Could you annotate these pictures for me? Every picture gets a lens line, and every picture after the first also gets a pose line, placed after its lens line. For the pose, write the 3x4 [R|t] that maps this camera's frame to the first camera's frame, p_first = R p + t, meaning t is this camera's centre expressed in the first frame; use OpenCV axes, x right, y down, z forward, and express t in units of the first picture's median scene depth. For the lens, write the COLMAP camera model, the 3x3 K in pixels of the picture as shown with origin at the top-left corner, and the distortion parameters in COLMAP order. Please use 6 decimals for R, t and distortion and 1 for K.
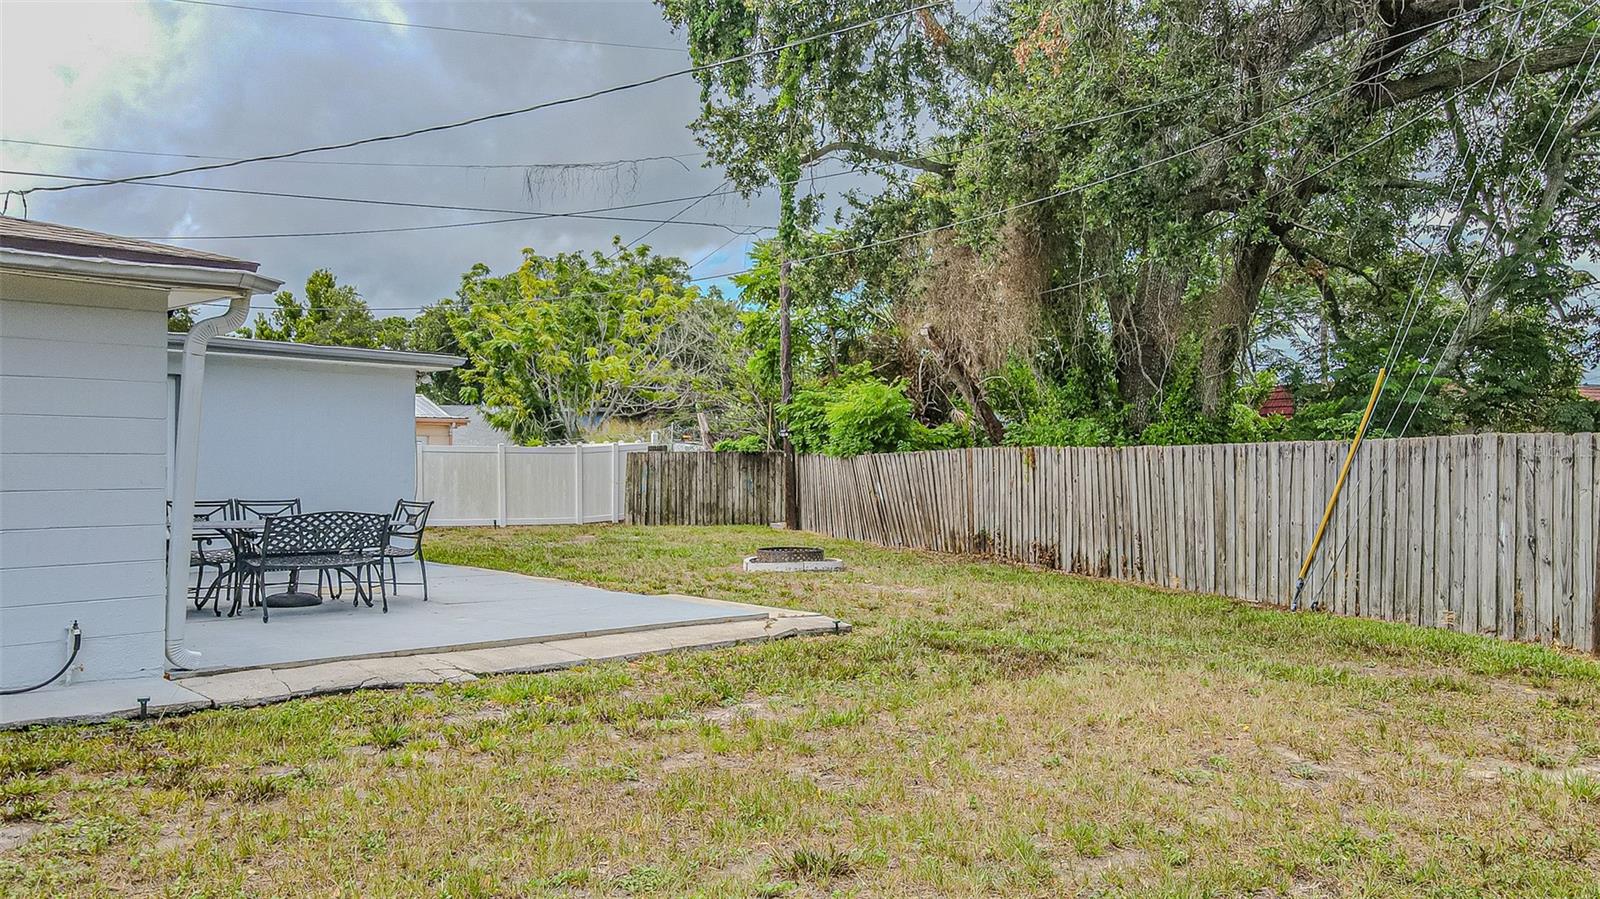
lens RADIAL K [[1231.0, 0, 803.5], [0, 1231.0, 450.7], [0, 0, 1]] dist [0.000435, 0.031648]
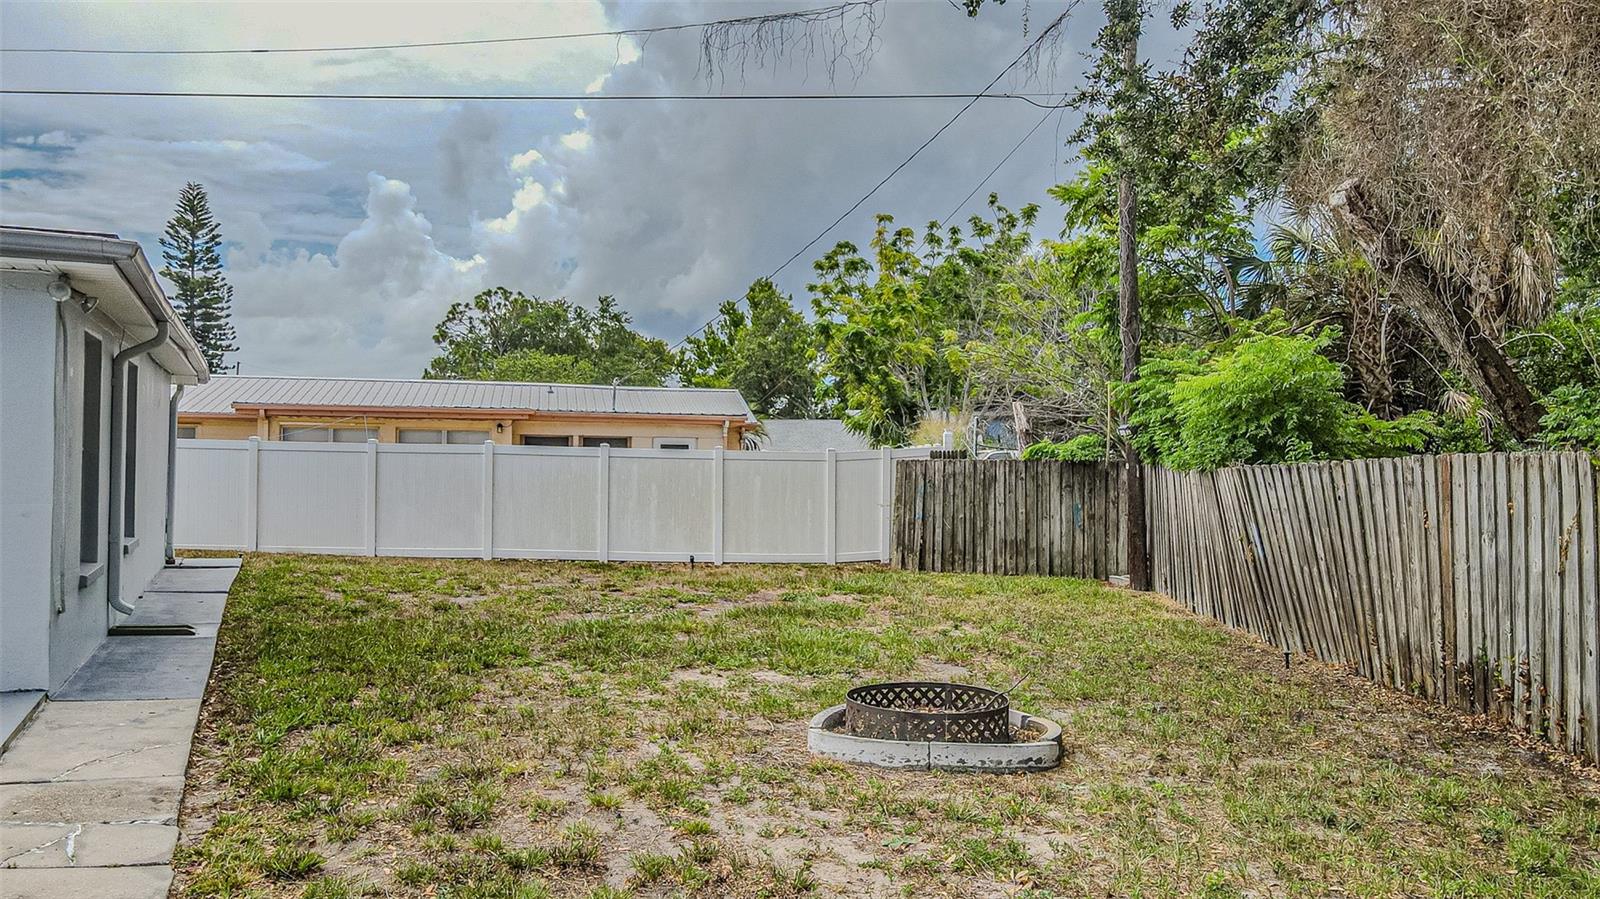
lens RADIAL K [[1231.0, 0, 787.5], [0, 1231.0, 444.0], [0, 0, 1]] dist [0.000435, 0.031648]
pose [[0.923226, 0.001600, -0.384253, 0.063852], [-0.006357, 0.999918, -0.011111, 0.000413], [0.384204, 0.012701, 0.923161, 0.374961]]
